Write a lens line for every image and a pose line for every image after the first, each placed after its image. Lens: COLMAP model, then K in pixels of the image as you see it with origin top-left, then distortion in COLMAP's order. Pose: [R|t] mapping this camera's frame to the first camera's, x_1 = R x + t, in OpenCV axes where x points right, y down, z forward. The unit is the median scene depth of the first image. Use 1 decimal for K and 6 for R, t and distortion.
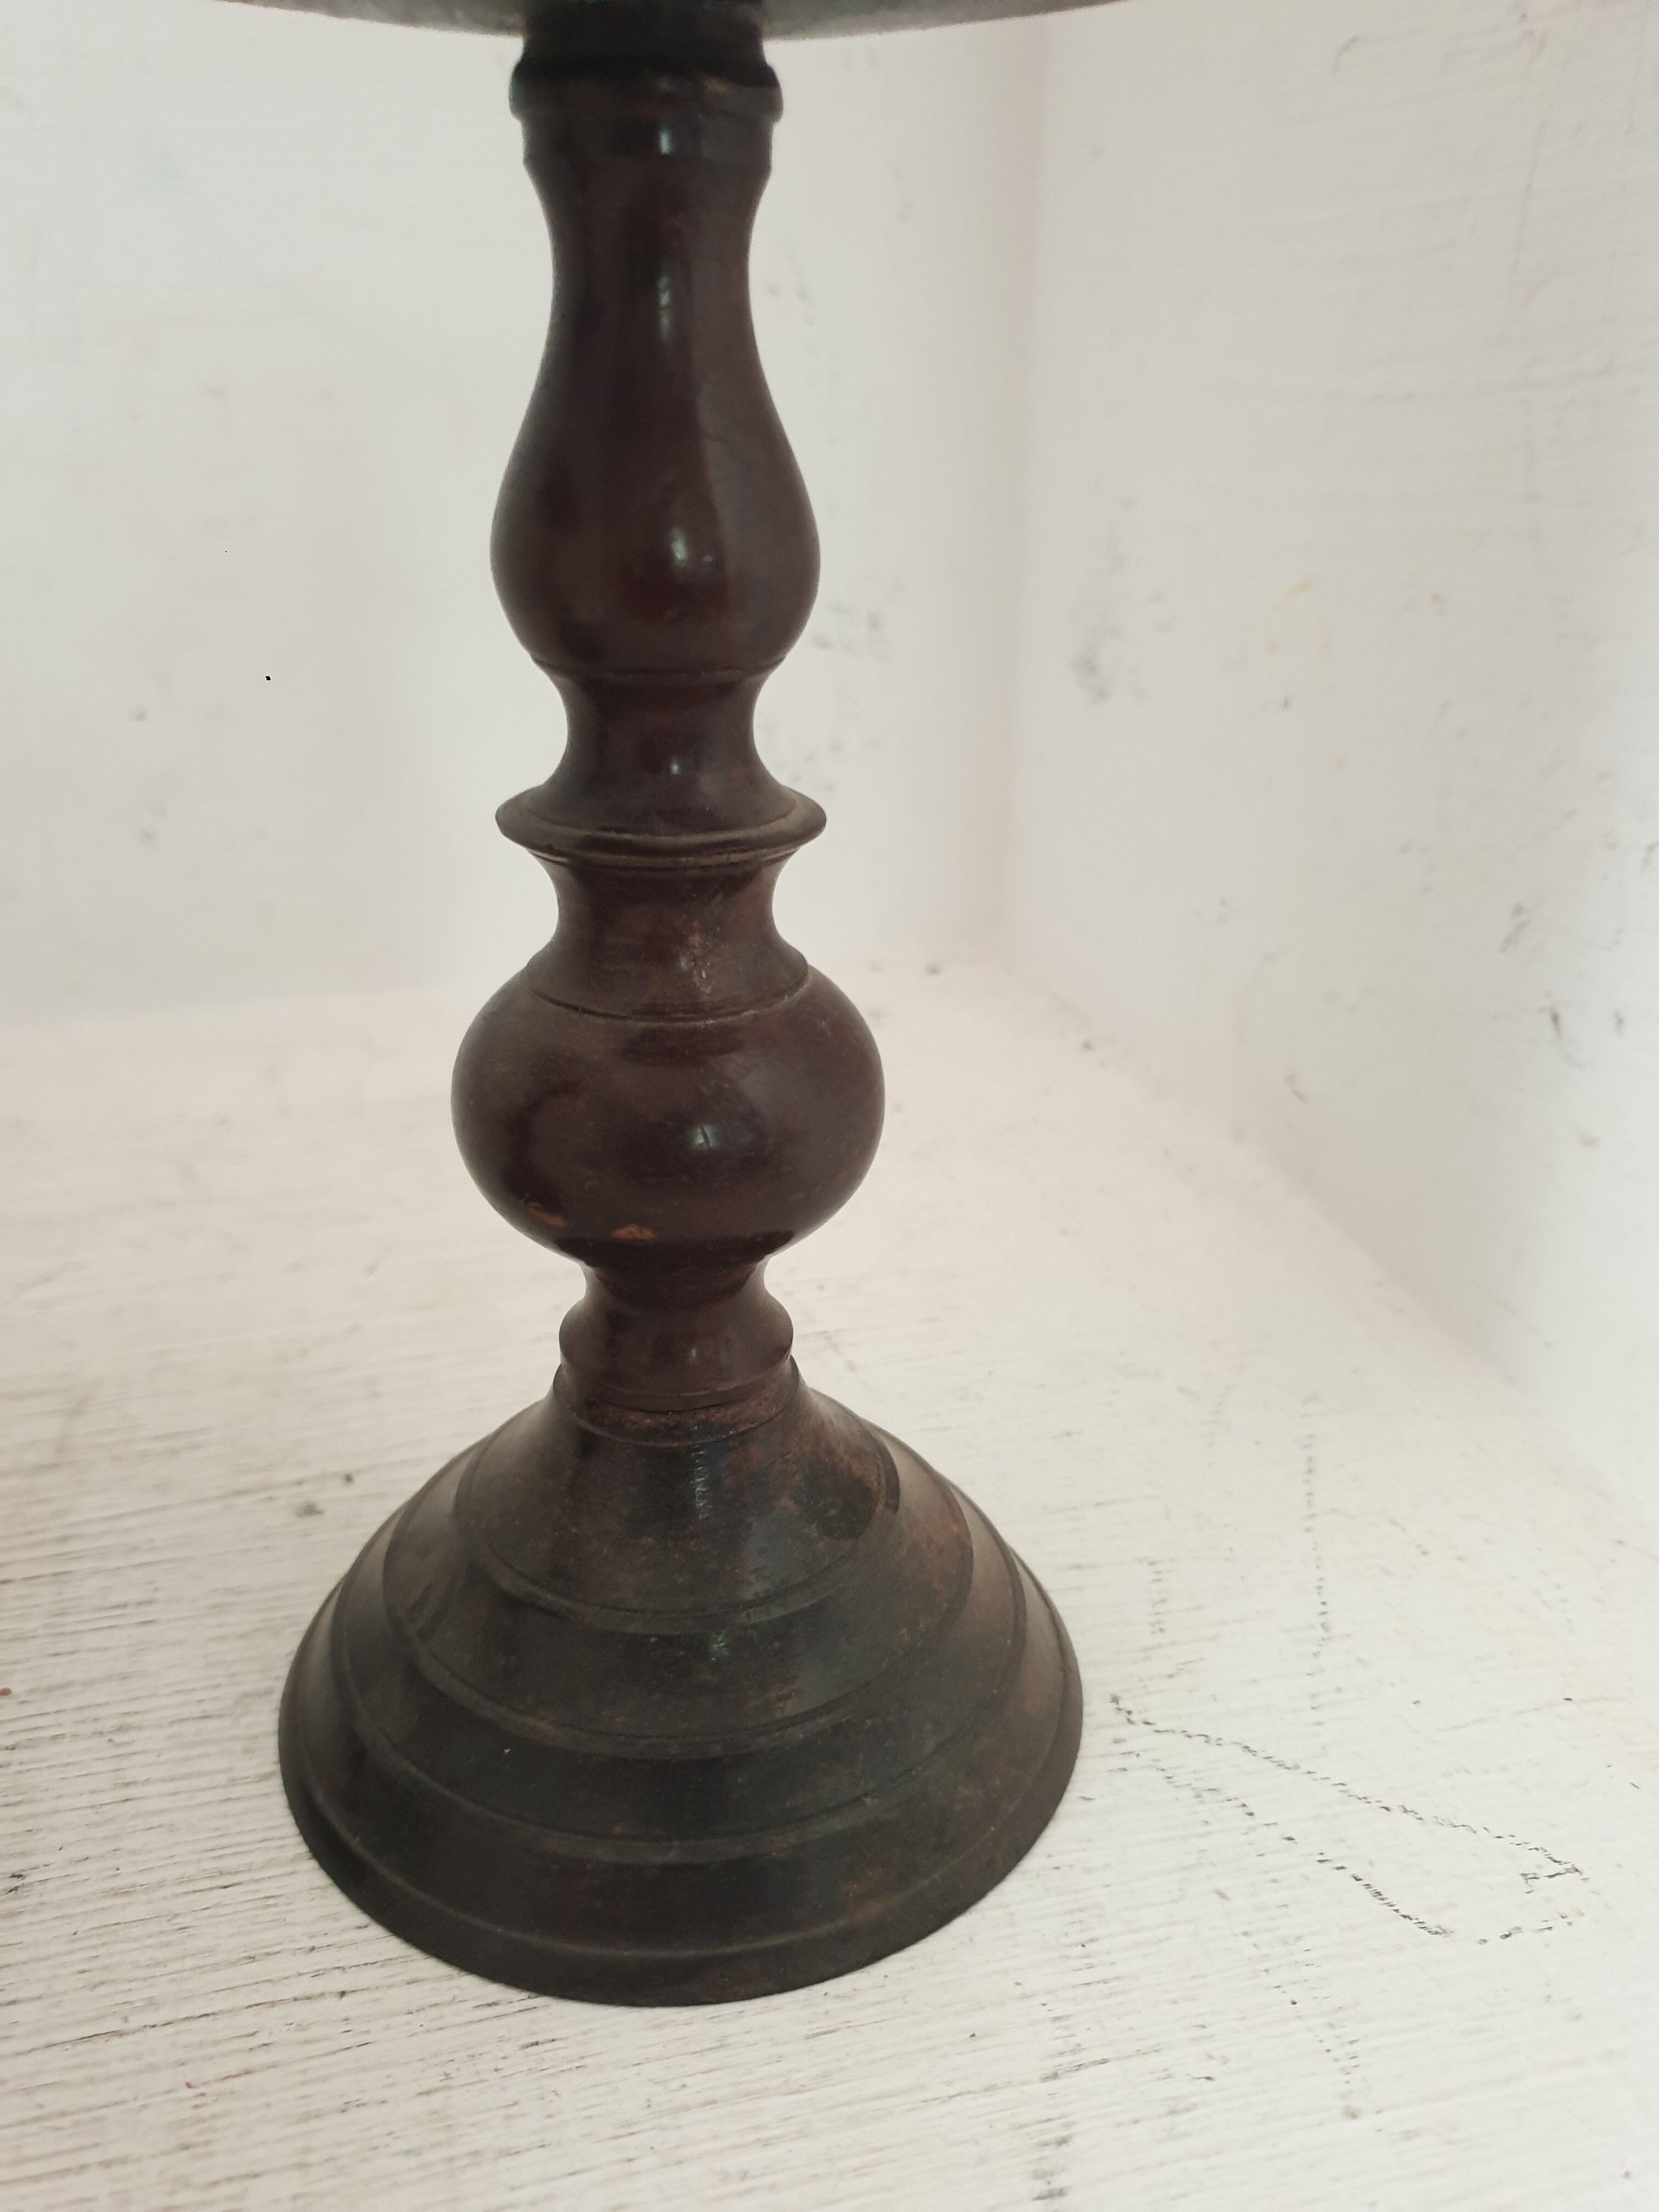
lens RADIAL K [[1798.3, 0, 827.1], [0, 1798.3, 1151.4], [0, 0, 1]] dist [-0.041108, 0.062215]
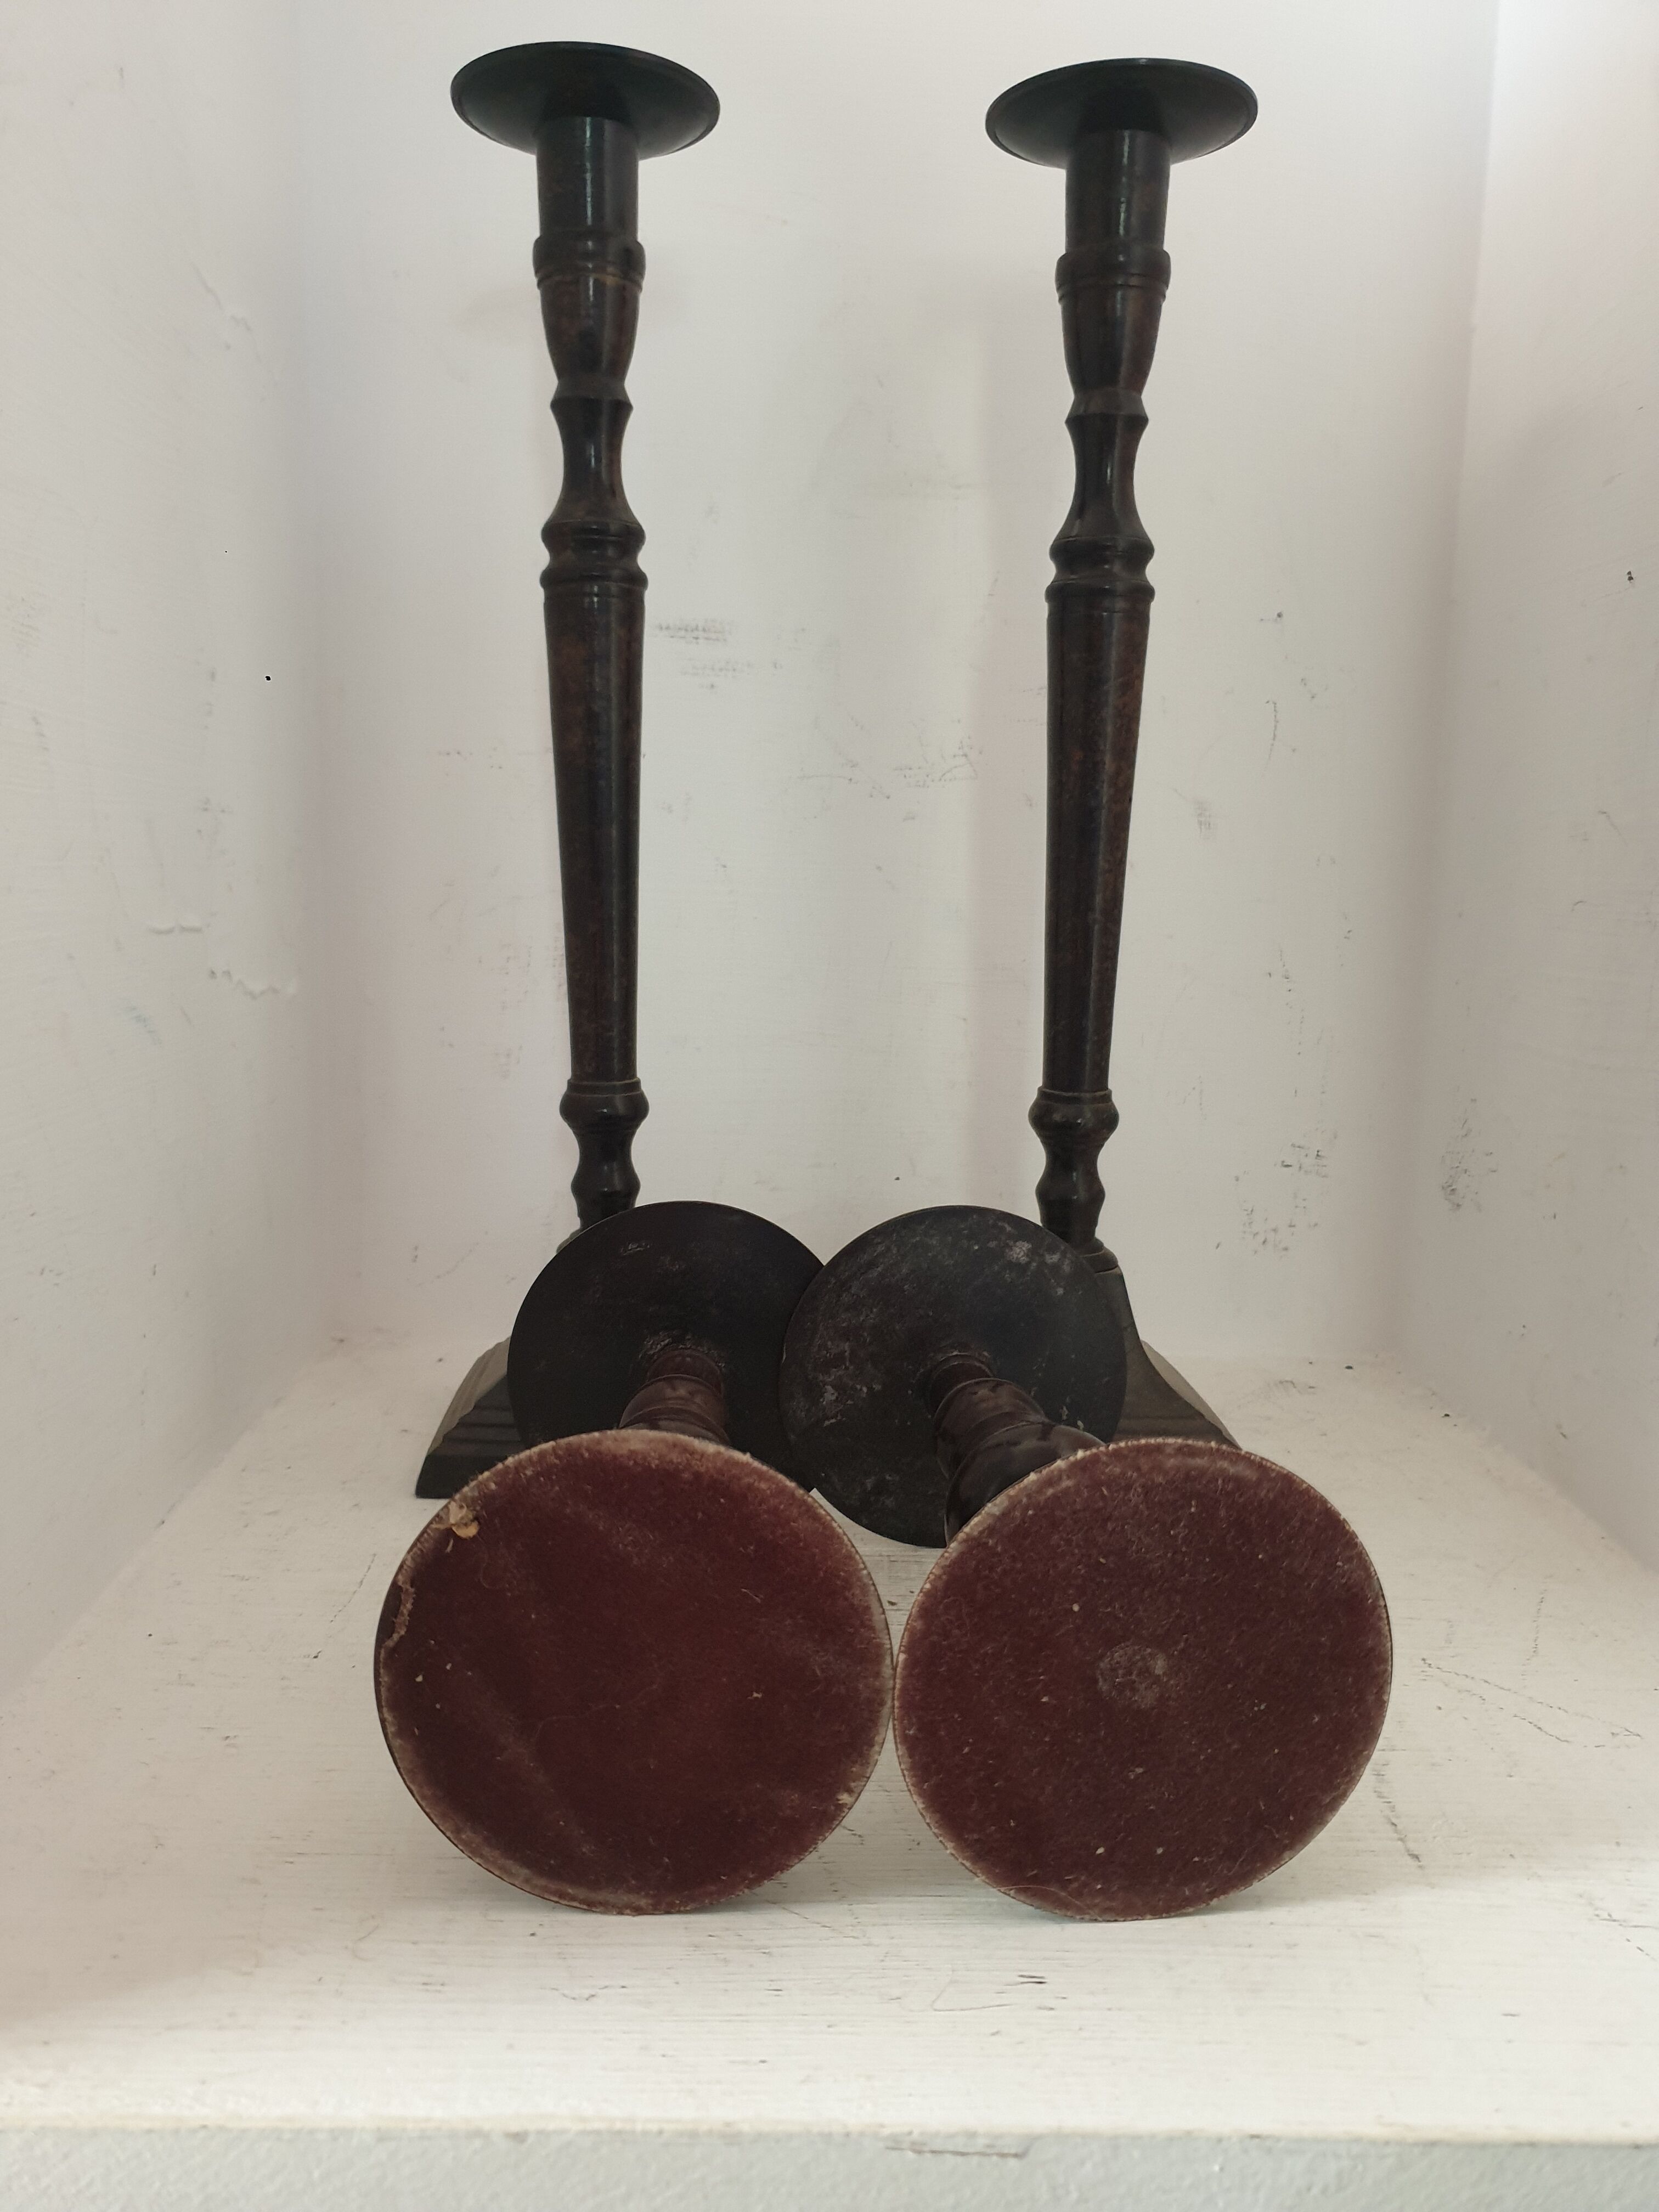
lens RADIAL K [[1798.3, 0, 804.0], [0, 1798.3, 1109.3], [0, 0, 1]] dist [-0.041108, 0.062215]
pose [[0.969271, 0.056738, -0.239363, -0.092670], [-0.123040, 0.954397, -0.272005, 0.397845], [0.213014, 0.293098, 0.932051, -1.504767]]
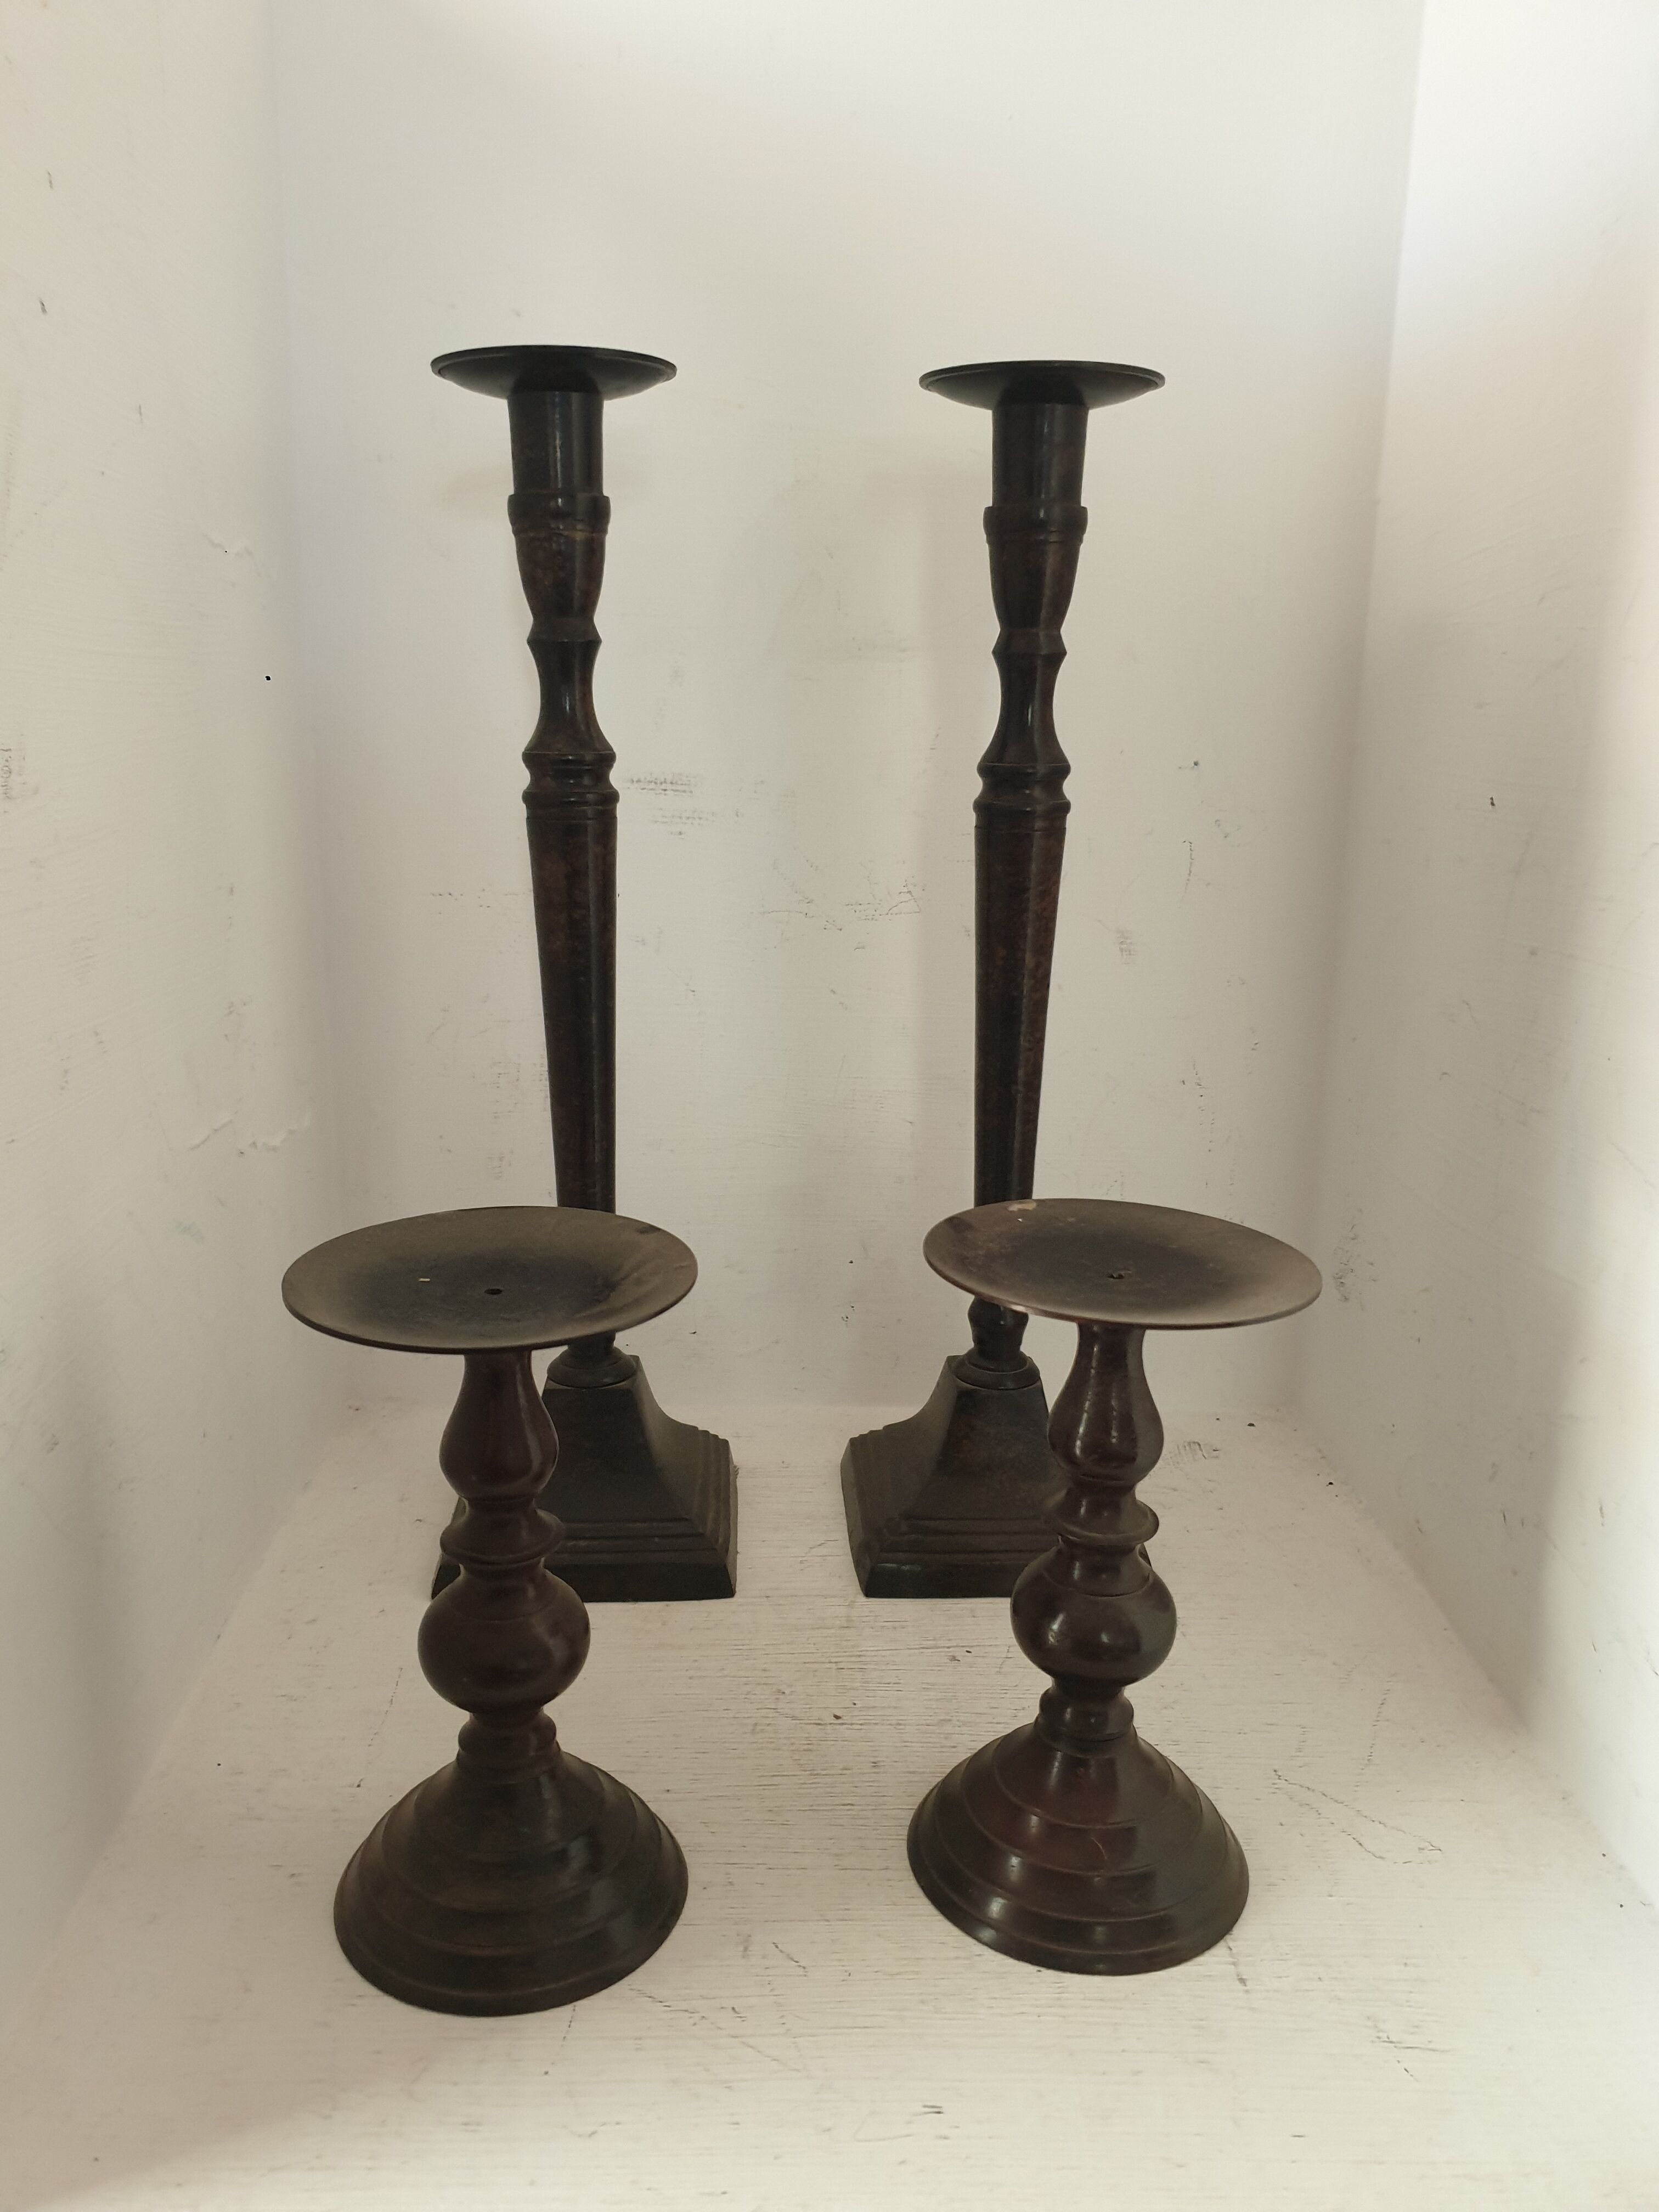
lens RADIAL K [[1798.3, 0, 797.7], [0, 1798.3, 1088.4], [0, 0, 1]] dist [-0.041108, 0.062215]
pose [[0.971283, 0.069963, -0.227407, 0.010113], [-0.113801, 0.975976, -0.185796, -0.108590], [0.208945, 0.206339, 0.955911, -2.040818]]
